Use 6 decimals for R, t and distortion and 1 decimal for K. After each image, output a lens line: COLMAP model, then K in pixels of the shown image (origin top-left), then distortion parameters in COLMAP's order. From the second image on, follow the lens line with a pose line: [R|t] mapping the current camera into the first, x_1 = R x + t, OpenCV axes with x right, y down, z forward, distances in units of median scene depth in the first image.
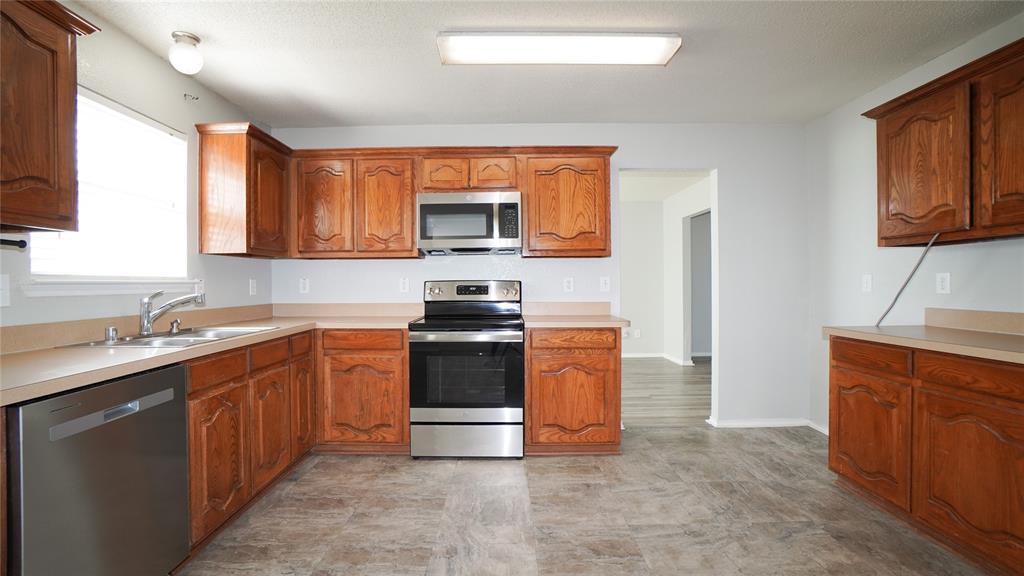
lens RADIAL K [[453.4, 0, 500.9], [0, 453.4, 286.2], [0, 0, 1]] dist [-0.051479, 0.016941]
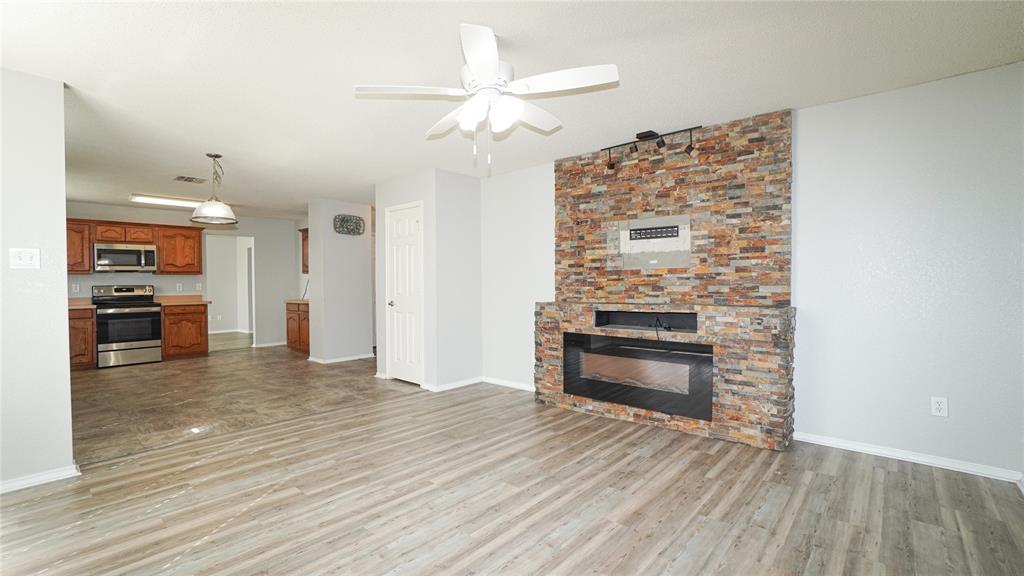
lens RADIAL K [[453.4, 0, 503.4], [0, 453.4, 285.3], [0, 0, 1]] dist [-0.051479, 0.016941]
pose [[0.658708, -0.007831, 0.752357, -0.499300], [0.012220, 0.999925, -0.000291, 0.009334], [-0.752299, 0.009385, 0.658755, -1.828231]]
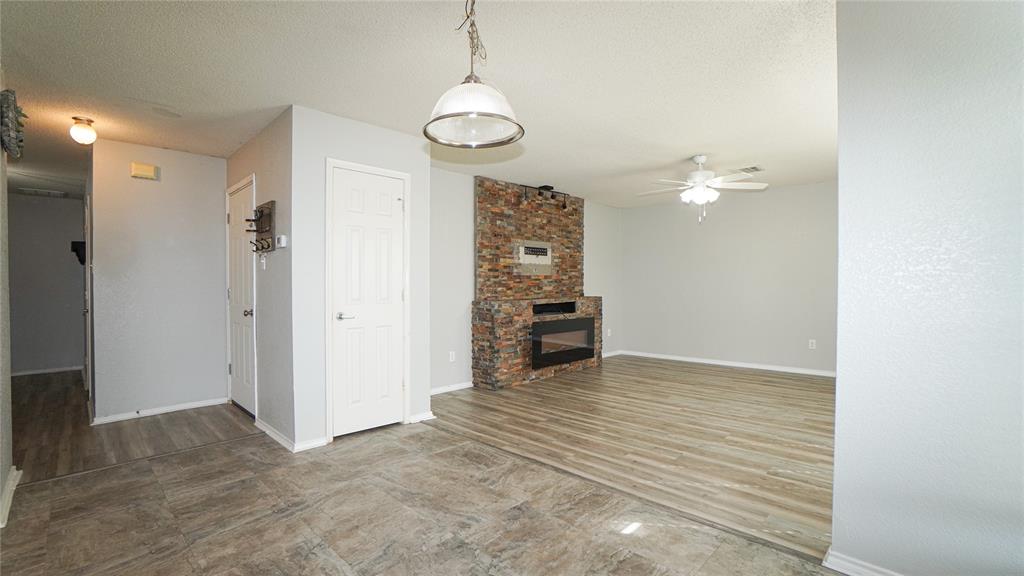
lens RADIAL K [[453.4, 0, 504.9], [0, 453.4, 290.7], [0, 0, 1]] dist [-0.051479, 0.016941]
pose [[-0.719573, -0.005287, 0.694397, -0.500309], [0.011283, 0.999750, 0.019304, -0.006001], [-0.694325, 0.021726, -0.719333, 0.246843]]
